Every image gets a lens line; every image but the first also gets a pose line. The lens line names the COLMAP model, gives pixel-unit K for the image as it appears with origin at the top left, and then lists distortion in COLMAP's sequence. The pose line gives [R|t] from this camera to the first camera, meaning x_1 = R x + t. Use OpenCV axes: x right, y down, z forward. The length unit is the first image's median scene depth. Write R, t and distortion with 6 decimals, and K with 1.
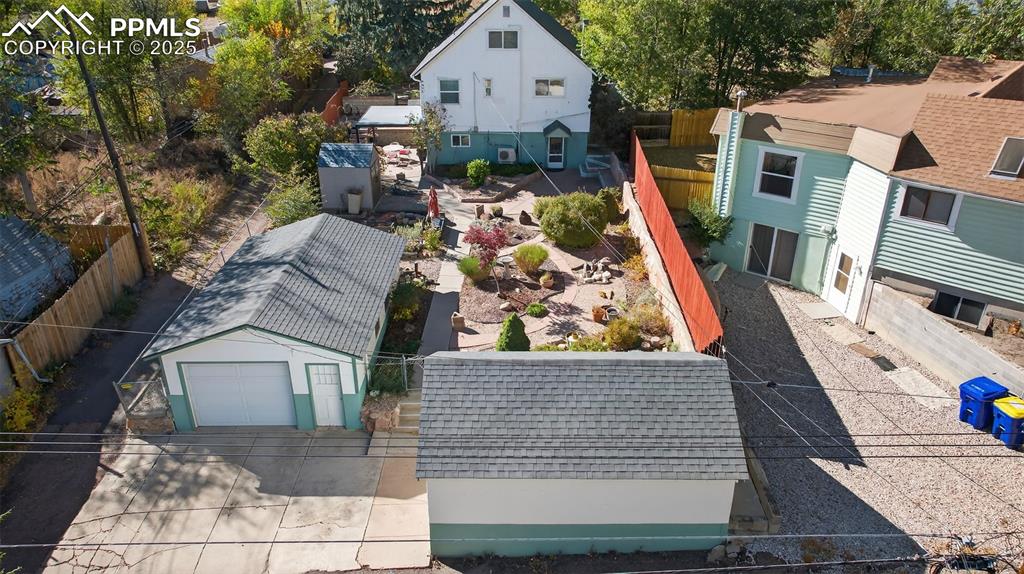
lens RADIAL K [[685.8, 0, 512.0], [0, 685.8, 287.0], [0, 0, 1]] dist [0.031654, -0.001198]
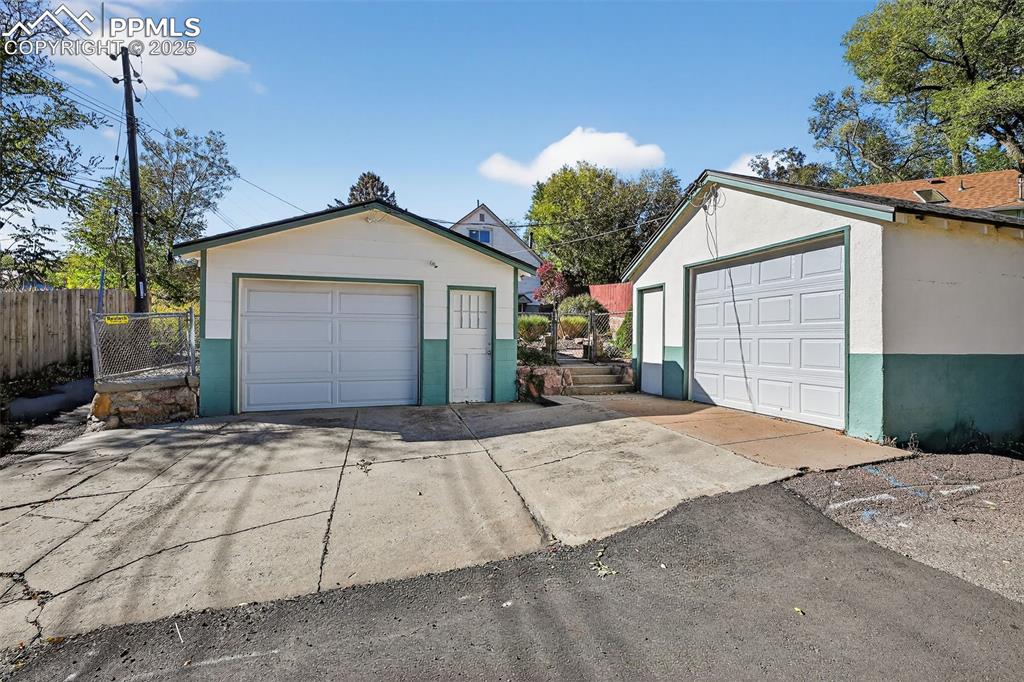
lens RADIAL K [[415.6, 0, 512.0], [0, 415.6, 341.0], [0, 0, 1]] dist [-0.002031, -0.000497]
pose [[0.956334, 0.002200, 0.292267, -0.254679], [0.120171, 0.908580, -0.400053, 0.235439], [-0.266428, 0.417706, 0.868642, 0.457151]]
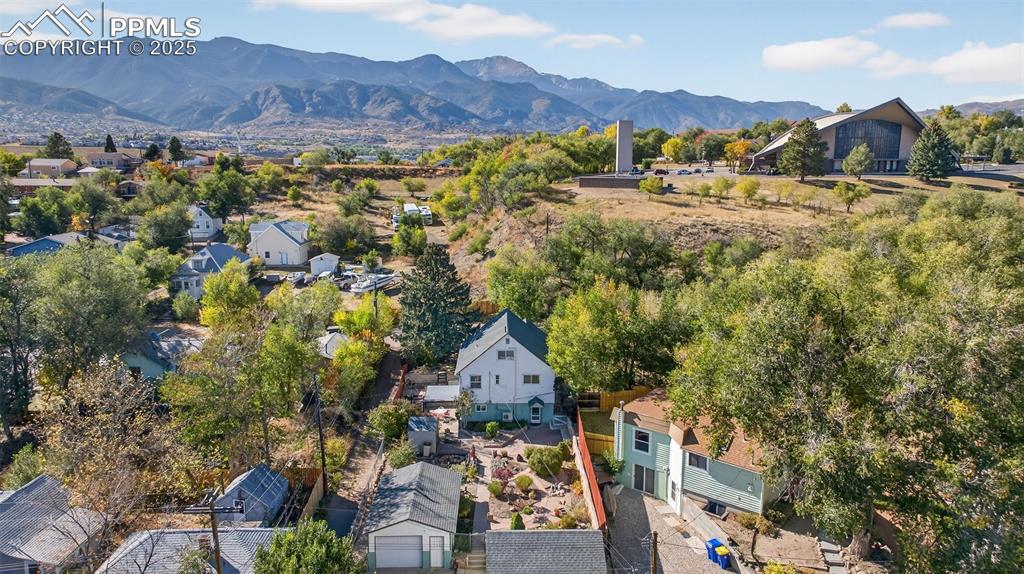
lens RADIAL K [[685.8, 0, 512.0], [0, 685.8, 287.0], [0, 0, 1]] dist [0.031654, -0.001198]
pose [[0.999656, -0.002077, 0.026152, -0.056998], [0.009186, 0.961471, -0.274752, -0.040282], [-0.024573, 0.274898, 0.961159, -1.047661]]
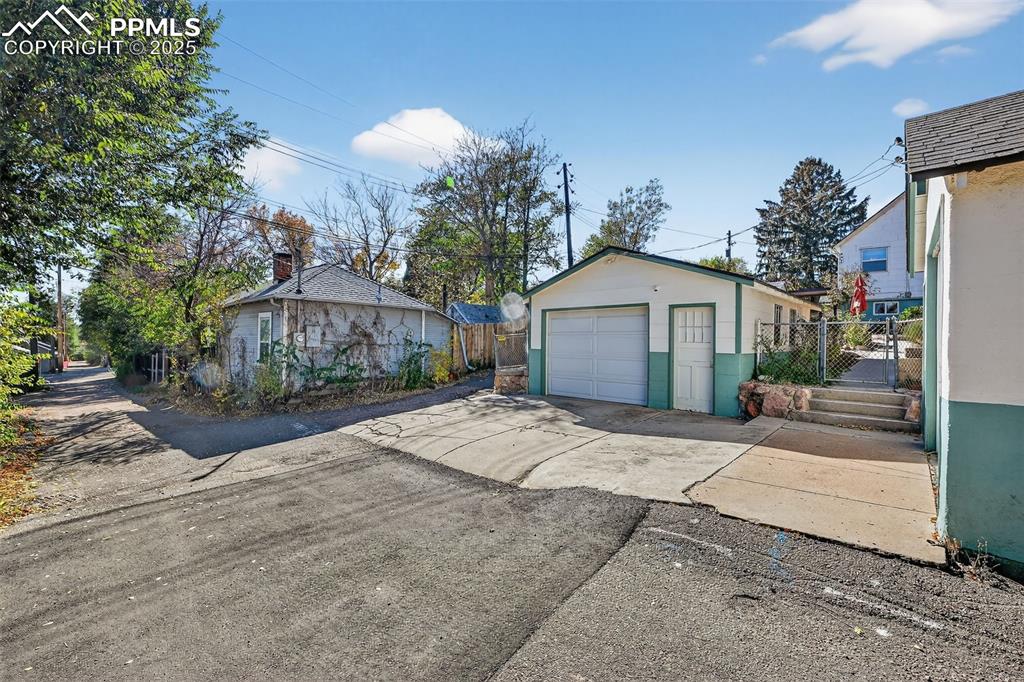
lens RADIAL K [[415.6, 0, 512.0], [0, 415.6, 341.0], [0, 0, 1]] dist [-0.002031, -0.000497]
pose [[0.723184, 0.004748, -0.690639, -0.075003], [-0.296598, 0.905207, -0.304352, 0.241475], [0.623726, 0.424945, 0.656040, 0.424200]]
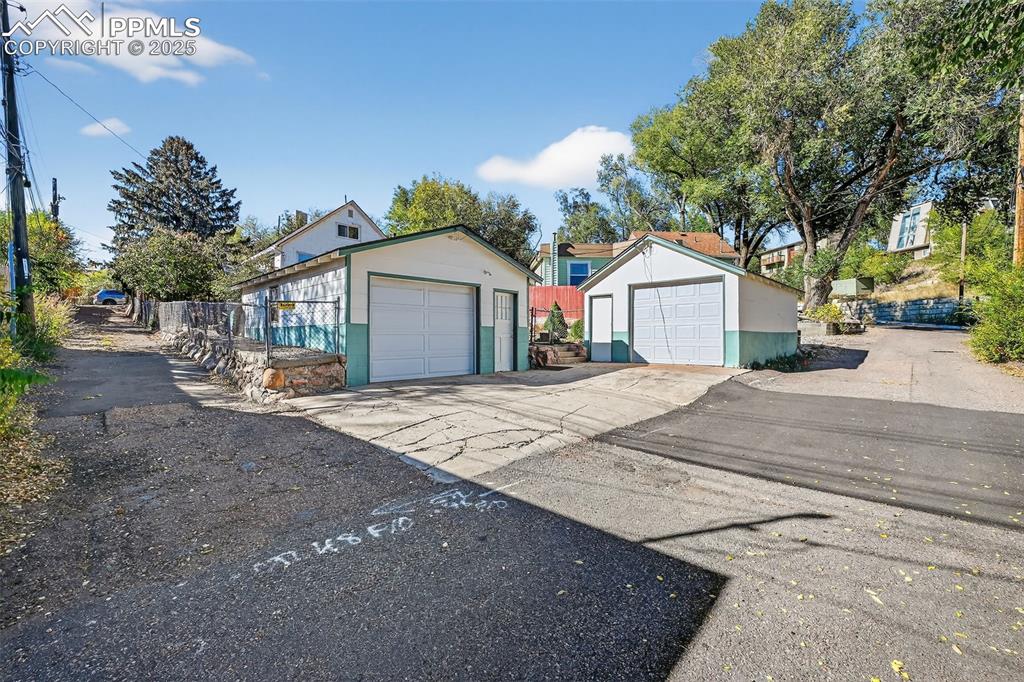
lens RADIAL K [[415.6, 0, 512.0], [0, 415.6, 341.0], [0, 0, 1]] dist [-0.002031, -0.000497]
pose [[0.706142, -0.008024, 0.708024, -0.490193], [0.302891, 0.907253, -0.291804, 0.250309], [-0.640015, 0.420510, 0.643080, 0.452731]]
